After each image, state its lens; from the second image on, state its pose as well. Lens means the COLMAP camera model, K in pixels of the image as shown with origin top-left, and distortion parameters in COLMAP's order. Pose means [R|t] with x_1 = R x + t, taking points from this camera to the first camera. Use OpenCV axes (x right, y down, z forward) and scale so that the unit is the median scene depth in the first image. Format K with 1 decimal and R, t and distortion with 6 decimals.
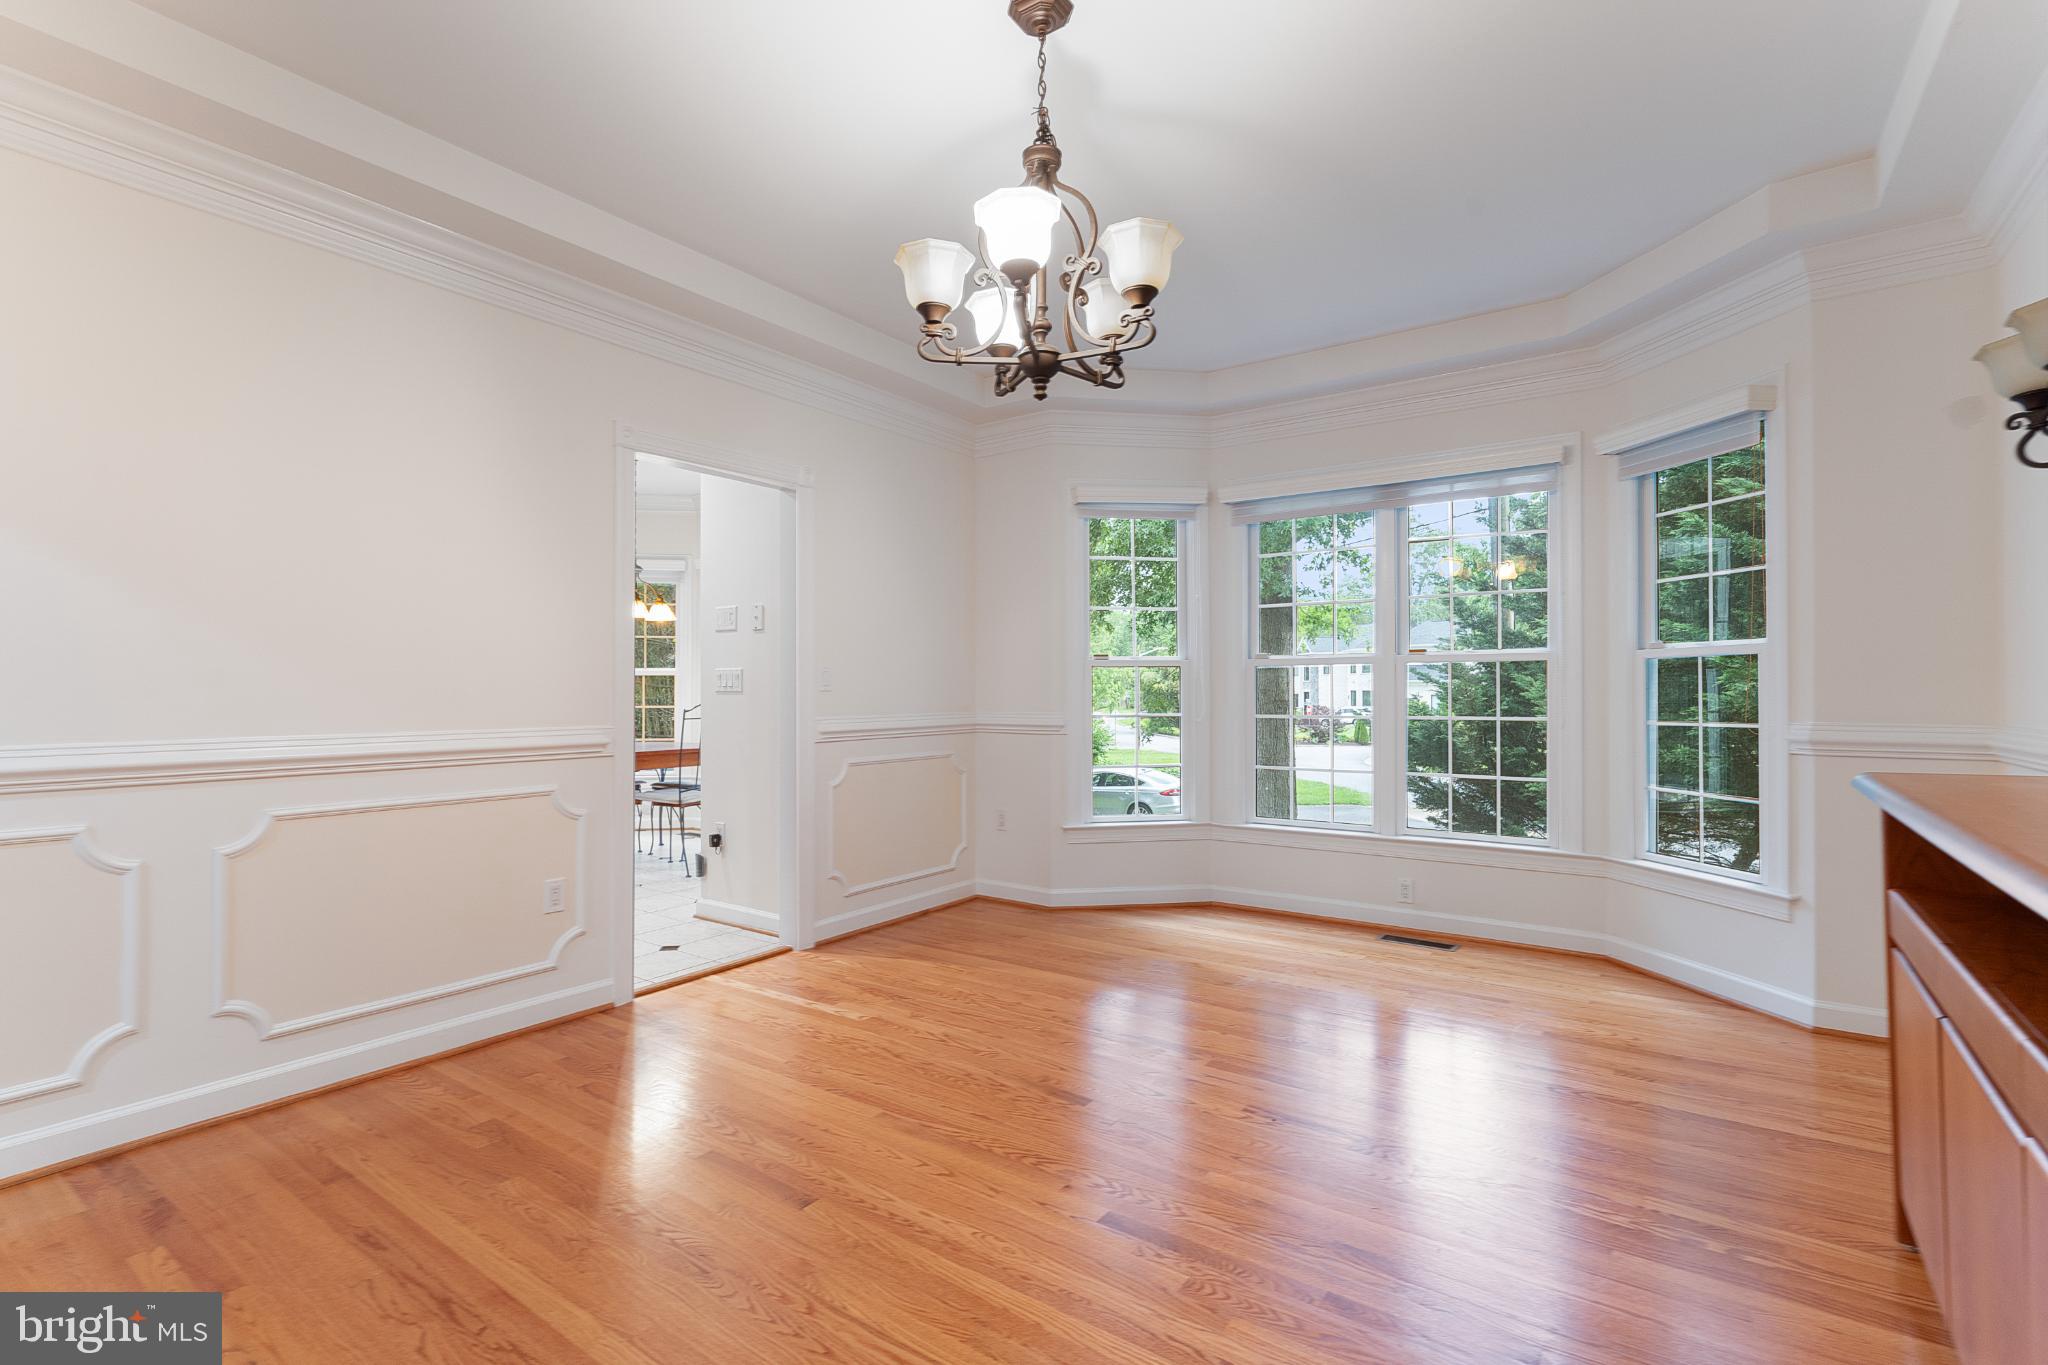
lens RADIAL K [[934.2, 0, 1006.1], [0, 934.2, 697.3], [0, 0, 1]] dist [-0.005412, 0.003201]
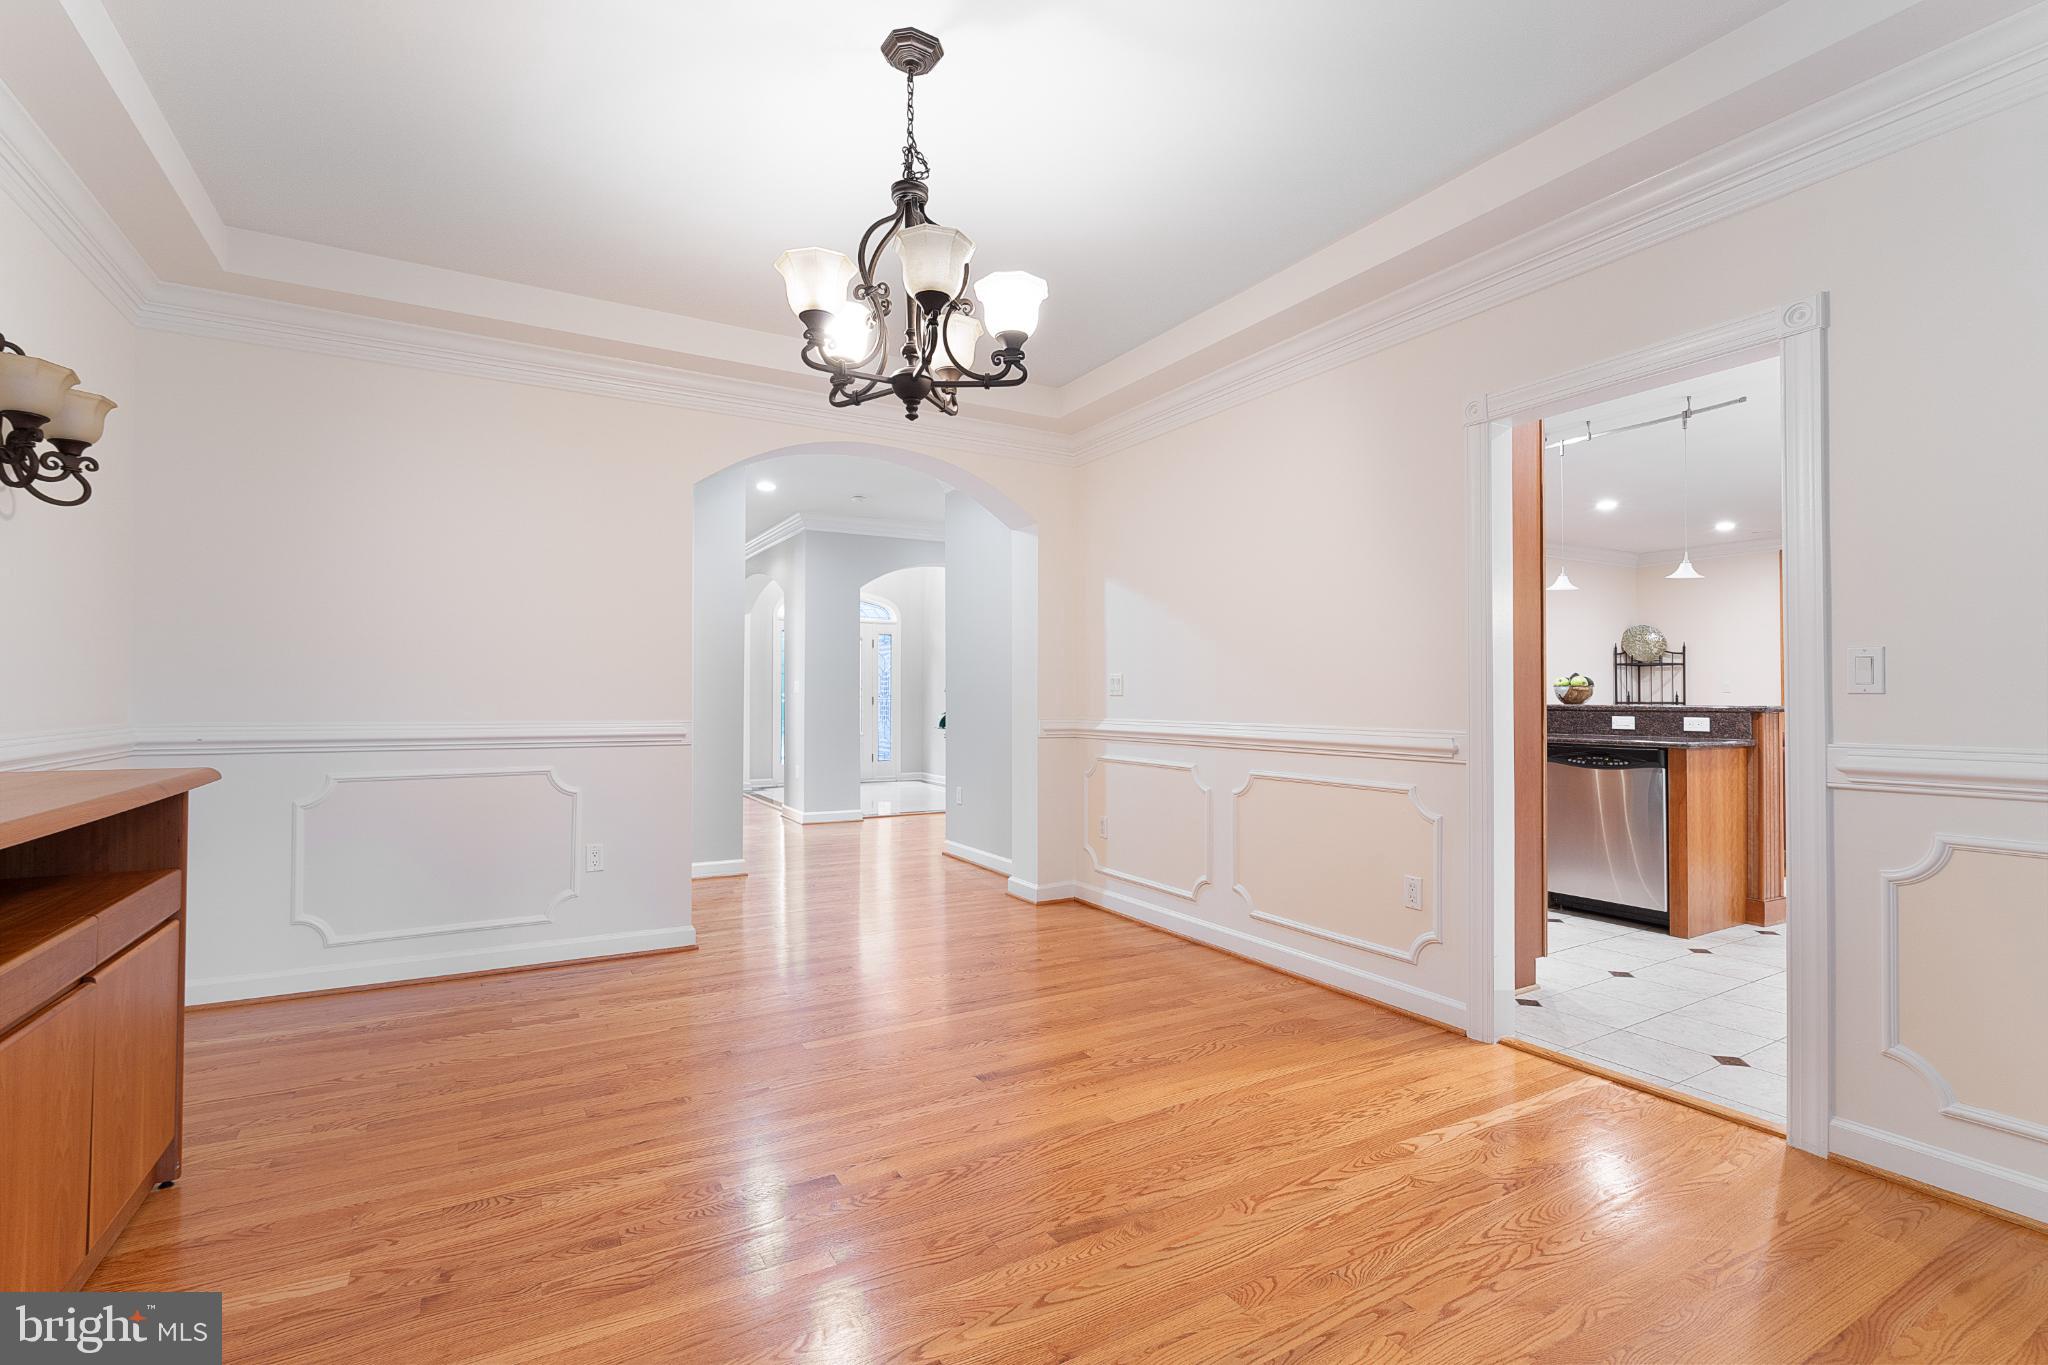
lens RADIAL K [[934.2, 0, 1033.3], [0, 934.2, 680.3], [0, 0, 1]] dist [-0.005412, 0.003201]
pose [[-0.405313, -0.012010, -0.914099, 0.615439], [0.000417, 0.999911, -0.013323, -0.008952], [0.914178, -0.005782, -0.405272, 1.000764]]
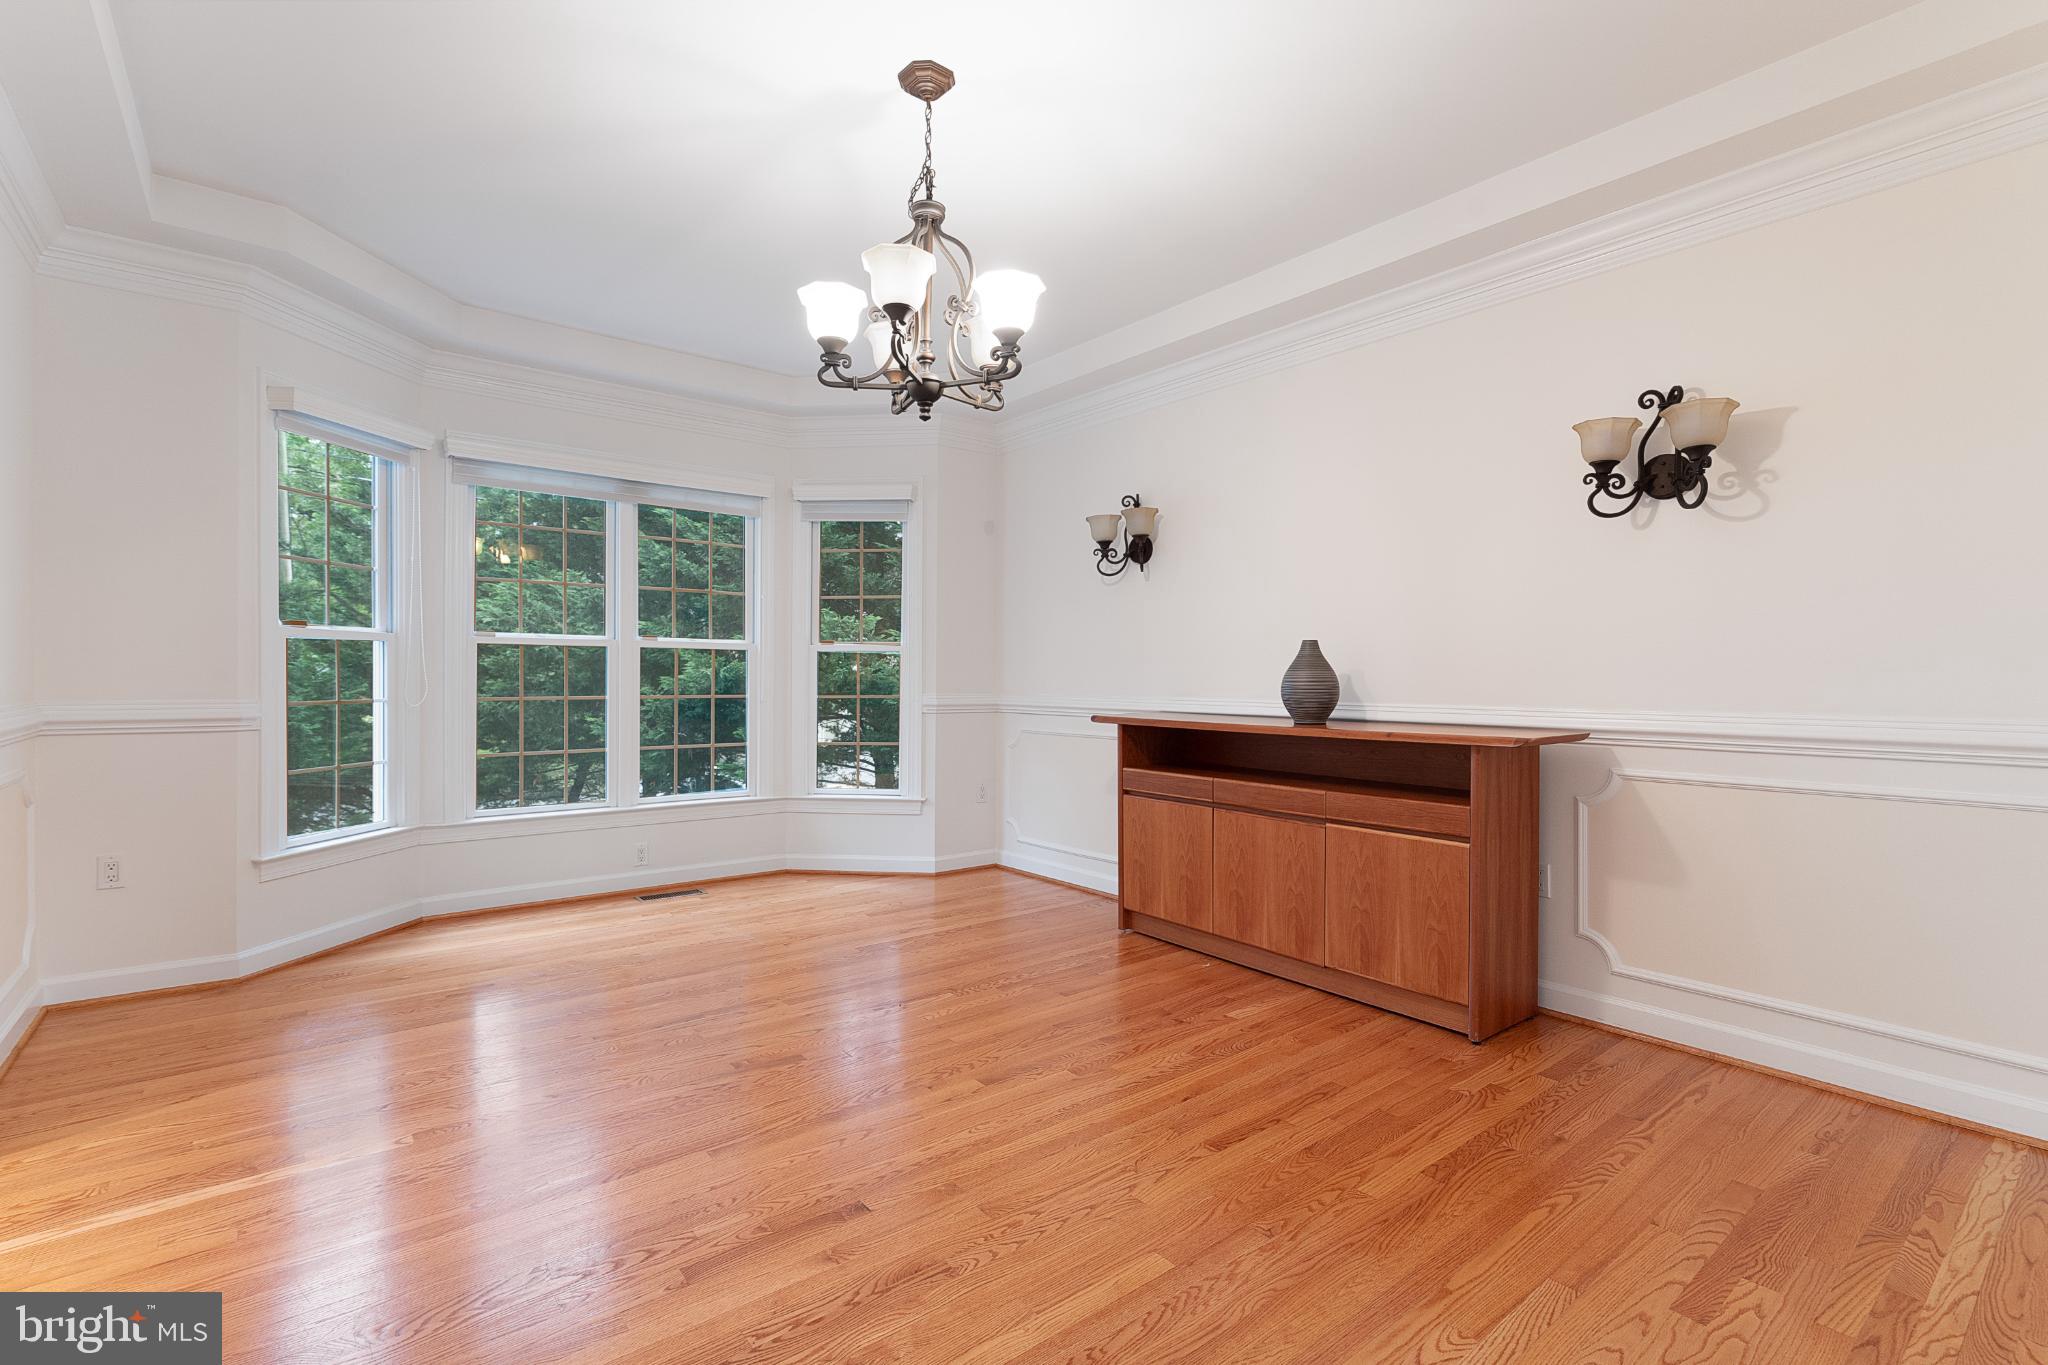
lens RADIAL K [[934.2, 0, 1032.2], [0, 934.2, 678.9], [0, 0, 1]] dist [-0.005412, 0.003201]
pose [[0.266205, -0.001098, 0.963916, -0.680241], [-0.005439, 0.999982, 0.002641, -0.005670], [-0.963901, -0.005946, 0.266194, 0.355437]]
